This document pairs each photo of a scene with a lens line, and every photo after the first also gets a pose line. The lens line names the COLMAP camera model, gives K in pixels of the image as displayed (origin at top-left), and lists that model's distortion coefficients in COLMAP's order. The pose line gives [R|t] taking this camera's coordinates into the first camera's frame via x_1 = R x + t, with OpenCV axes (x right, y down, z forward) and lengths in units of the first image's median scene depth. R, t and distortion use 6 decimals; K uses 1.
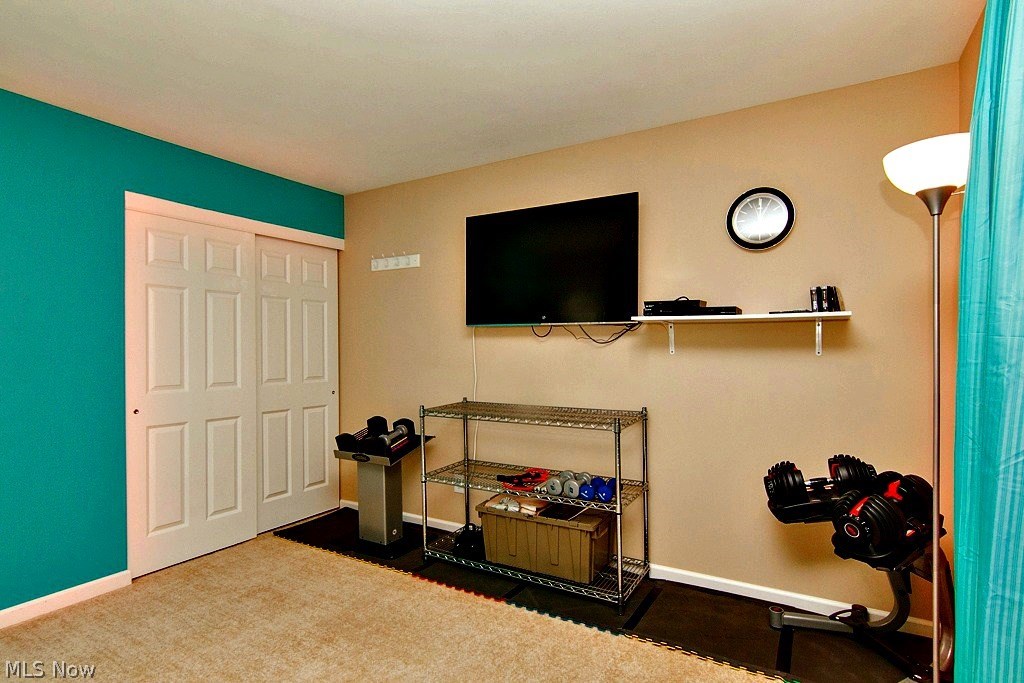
lens RADIAL K [[529.0, 0, 514.1], [0, 529.0, 354.1], [0, 0, 1]] dist [0.001304, -0.000247]
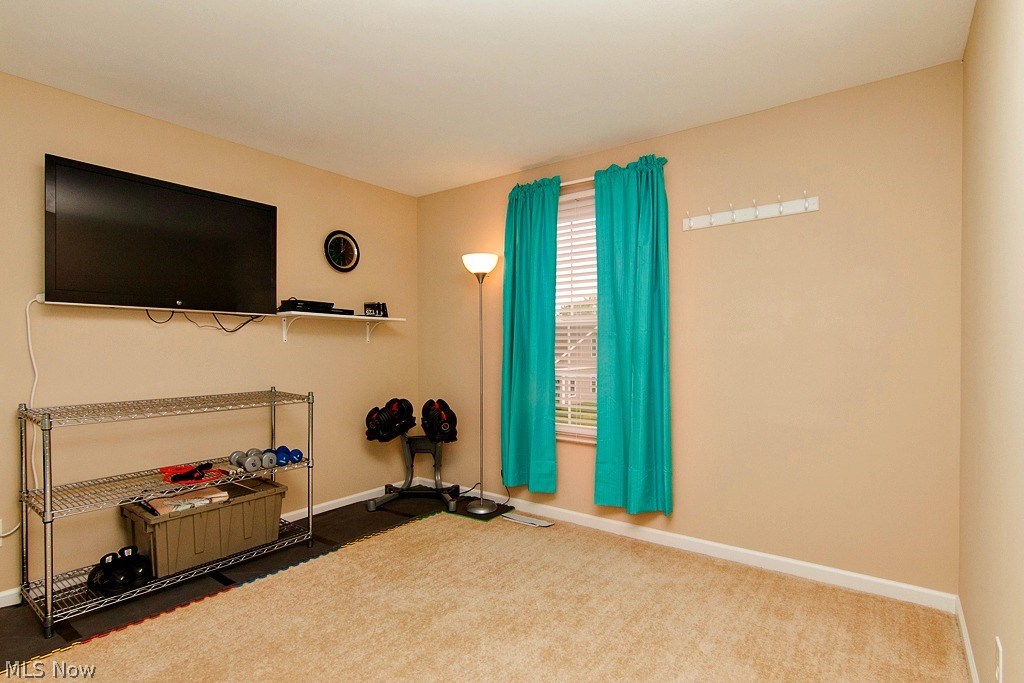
lens RADIAL K [[508.8, 0, 512.0], [0, 508.8, 341.5], [0, 0, 1]] dist [-0.000722, -0.000289]
pose [[0.120870, 0.004776, 0.992657, -0.859105], [0.003450, 0.999980, -0.005232, 0.007509], [-0.992662, 0.004057, 0.120851, 0.336248]]
